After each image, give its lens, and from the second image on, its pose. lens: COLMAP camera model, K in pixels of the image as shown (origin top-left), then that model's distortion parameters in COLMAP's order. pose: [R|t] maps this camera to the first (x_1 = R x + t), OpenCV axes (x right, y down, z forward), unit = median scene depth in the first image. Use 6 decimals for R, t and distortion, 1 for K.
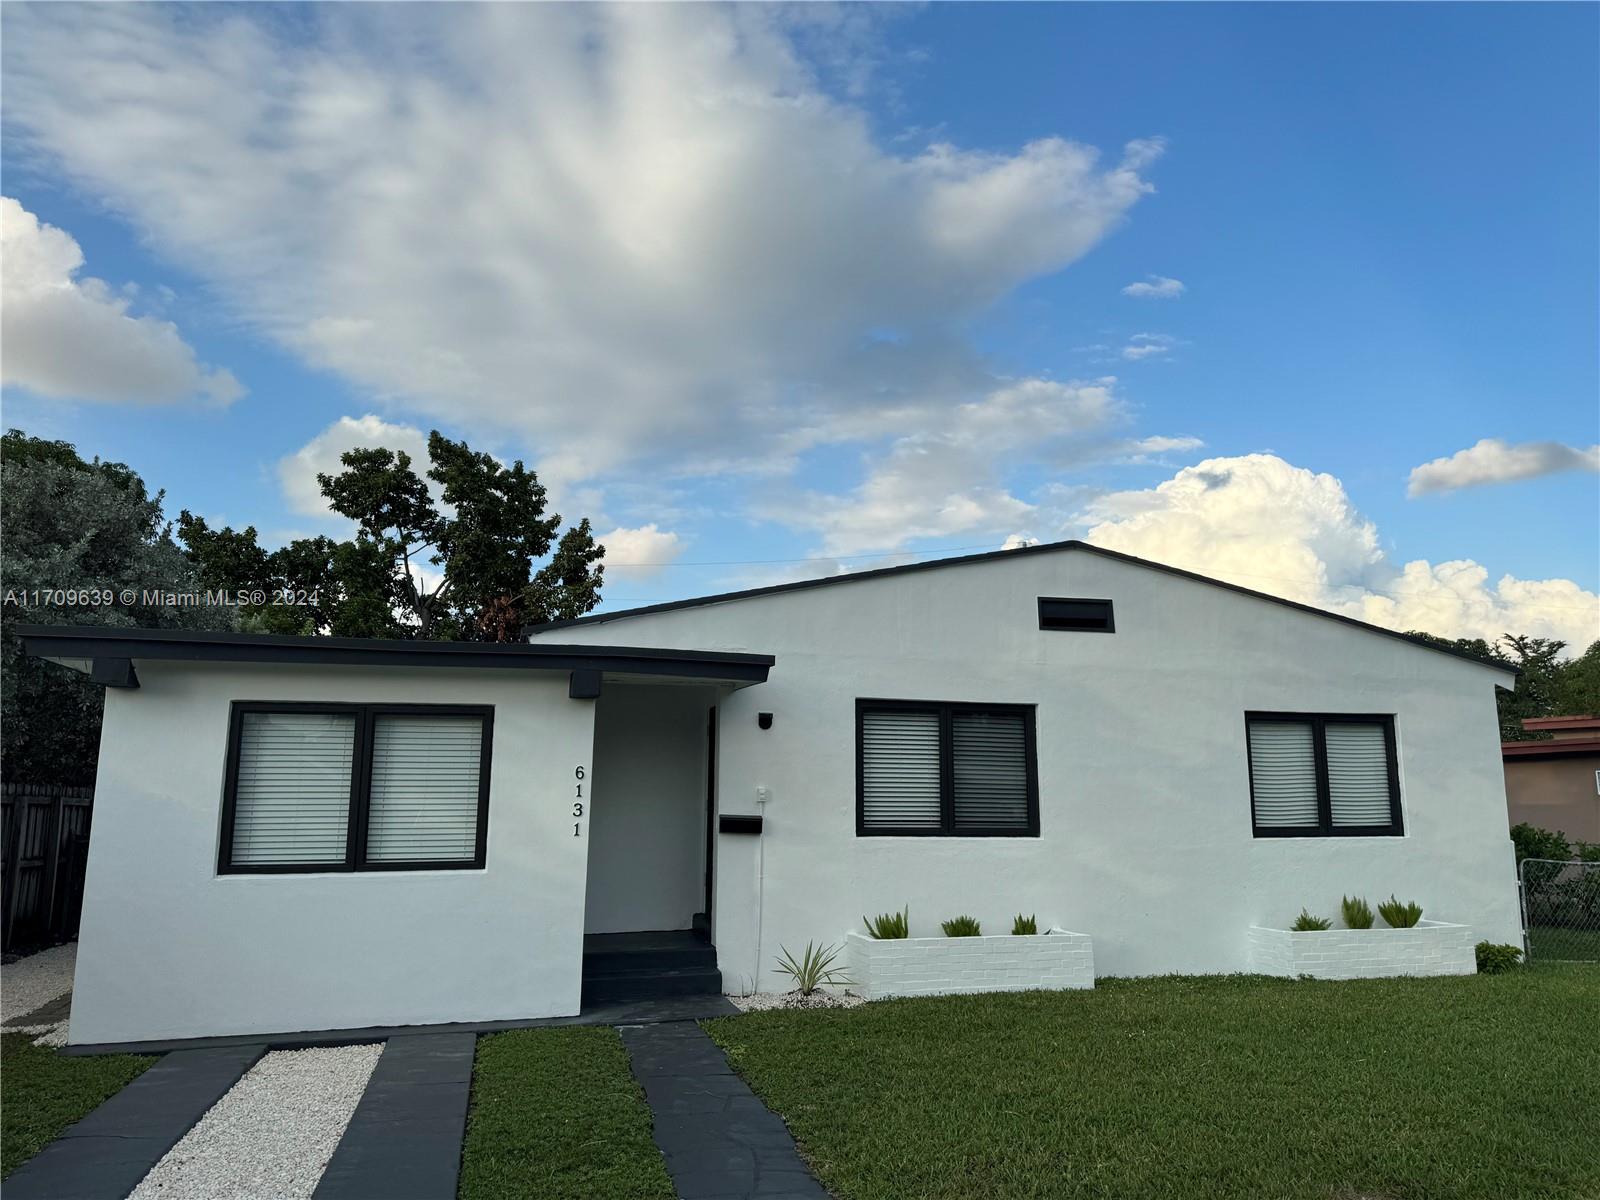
lens RADIAL K [[1120.4, 0, 800.0], [0, 1120.4, 600.0], [0, 0, 1]] dist [0.125209, -0.183686]
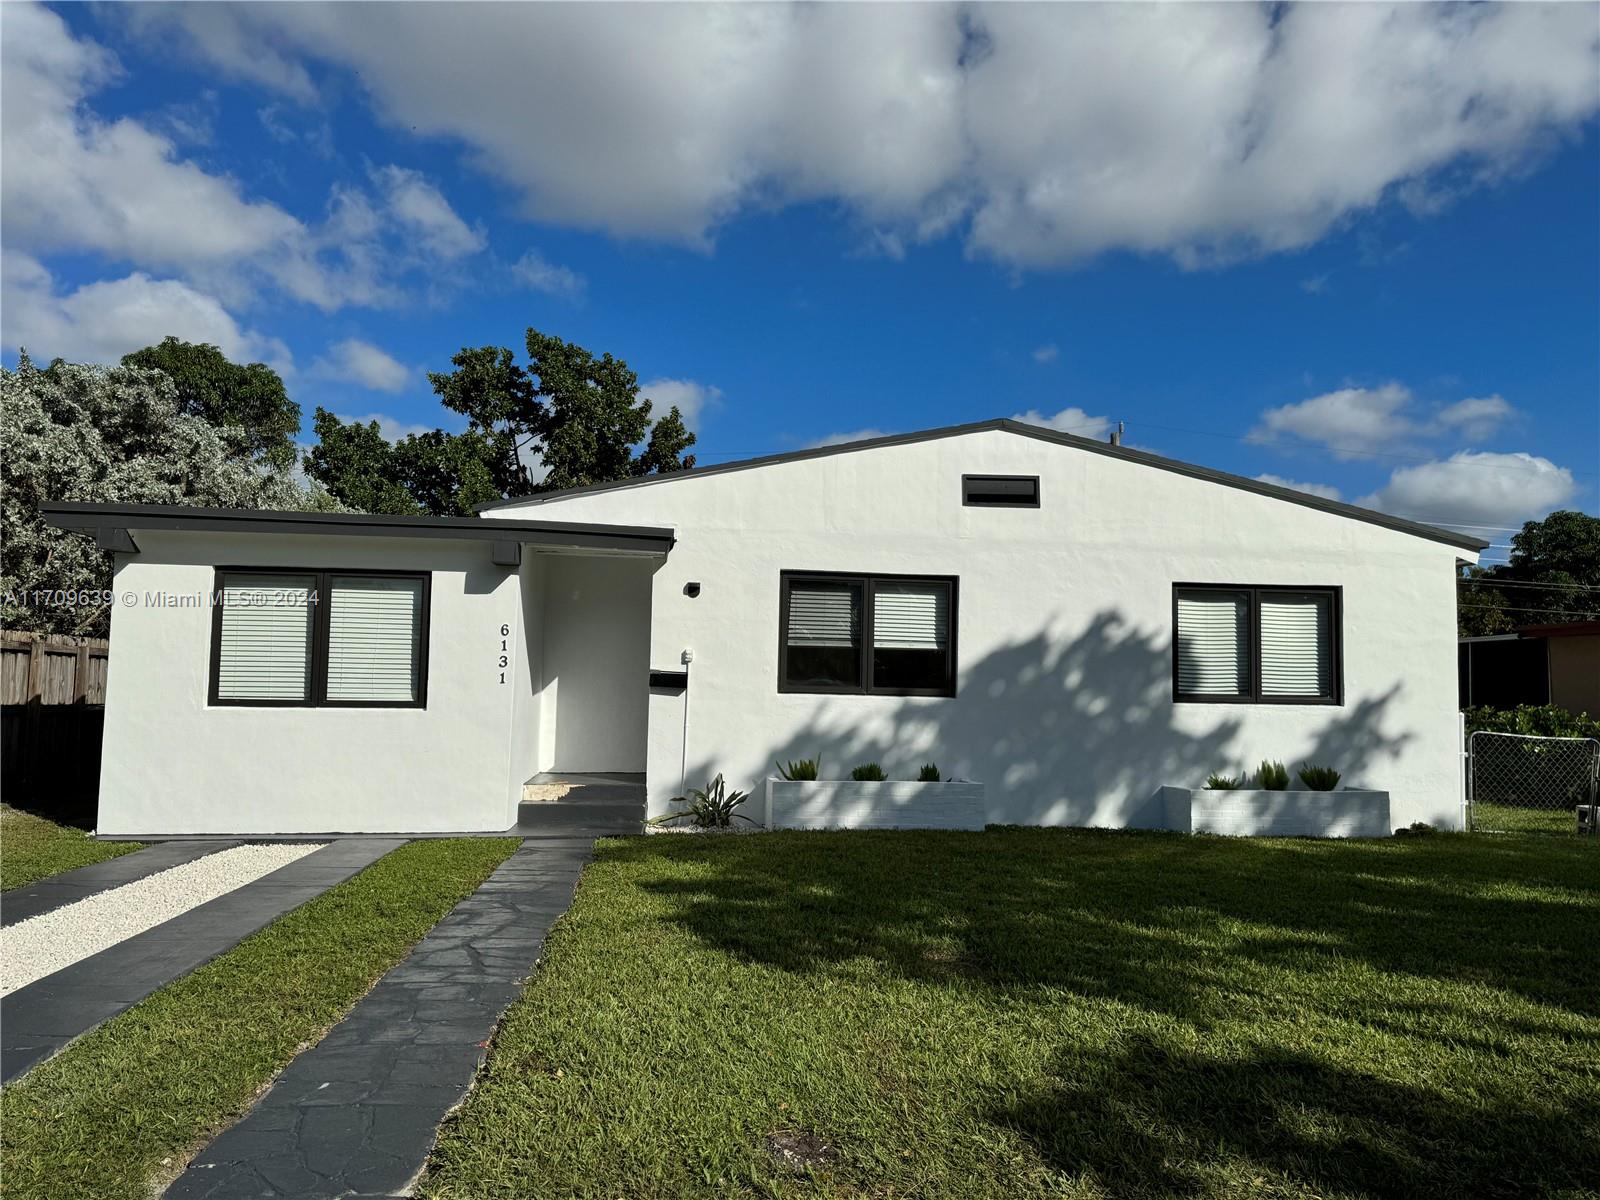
lens RADIAL K [[1120.4, 0, 800.0], [0, 1120.4, 600.0], [0, 0, 1]] dist [0.125209, -0.183686]
pose [[0.989445, 0.005737, -0.144797, 0.216404], [0.008319, 0.995320, 0.096279, 0.011930], [0.144672, -0.096467, 0.984766, -0.068302]]
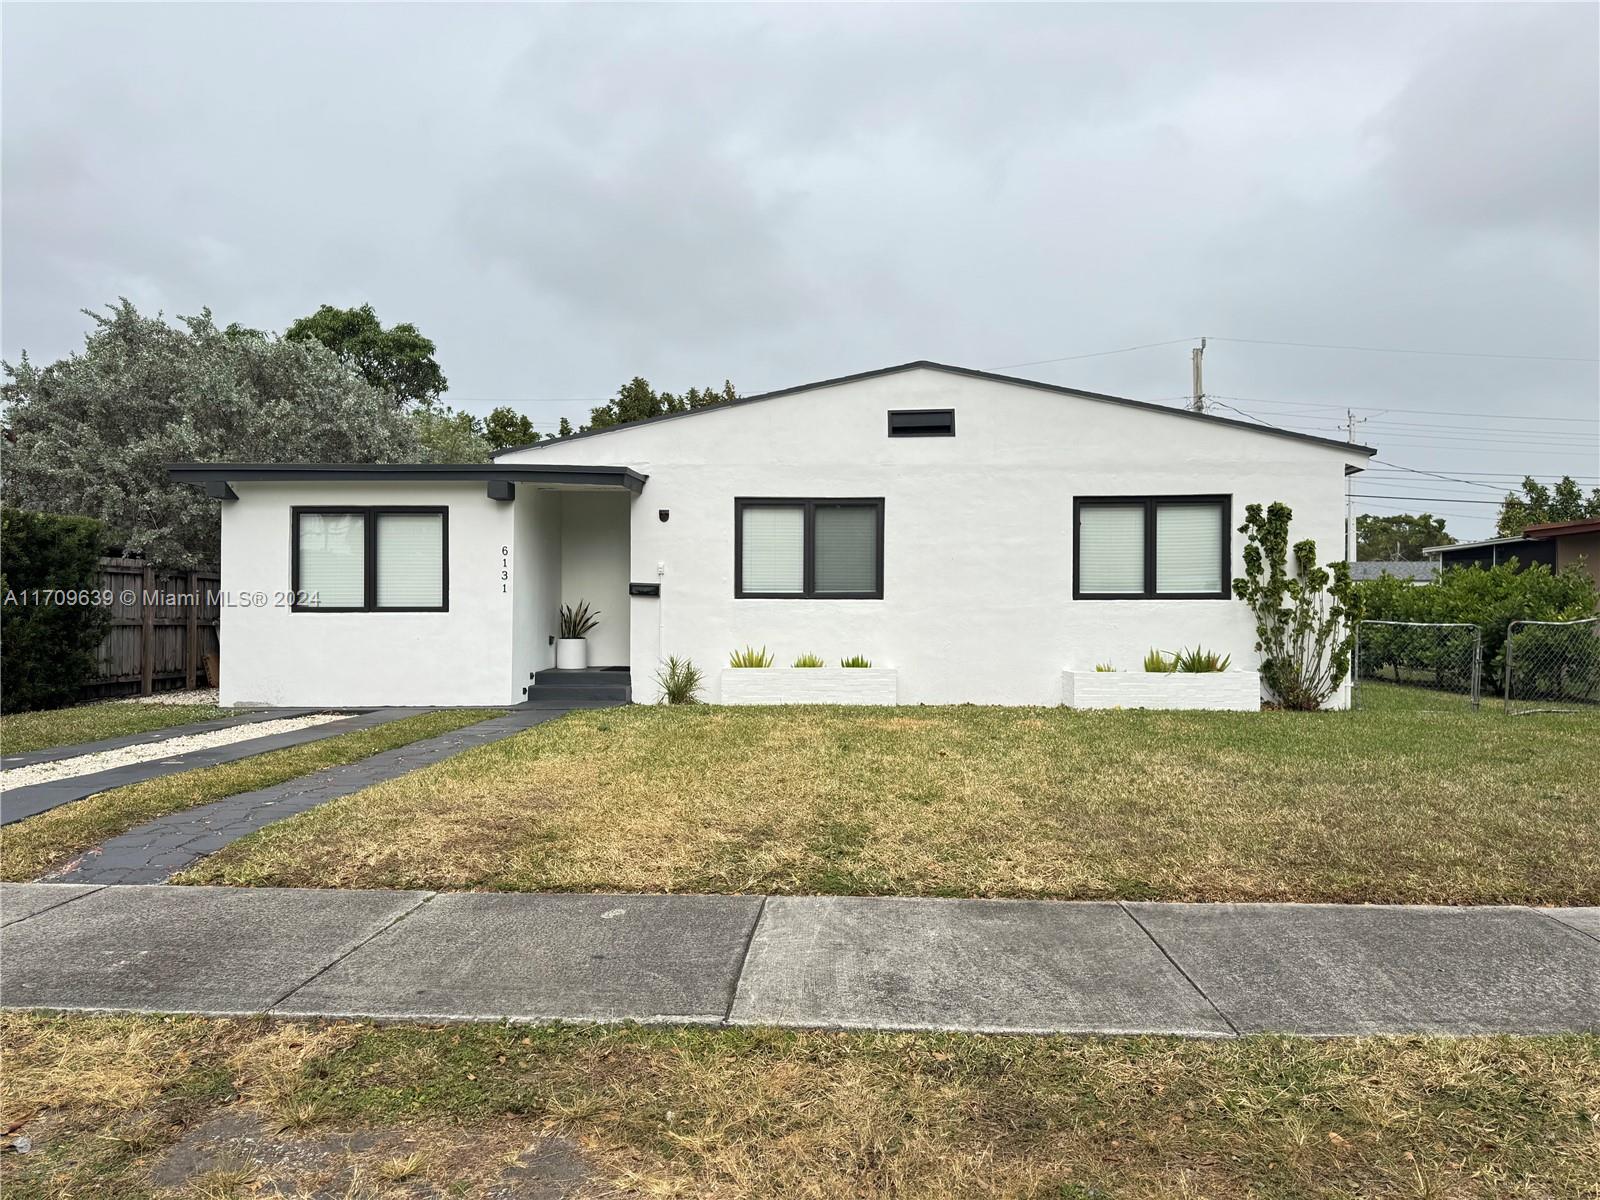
lens RADIAL K [[1123.3, 0, 800.0], [0, 1123.3, 600.0], [0, 0, 1]] dist [0.131093, 0.000069]
pose [[0.951968, -0.003166, -0.306180, 0.505556], [0.052561, 0.986794, 0.153218, 0.007935], [0.301652, -0.161952, 0.939563, -0.232126]]
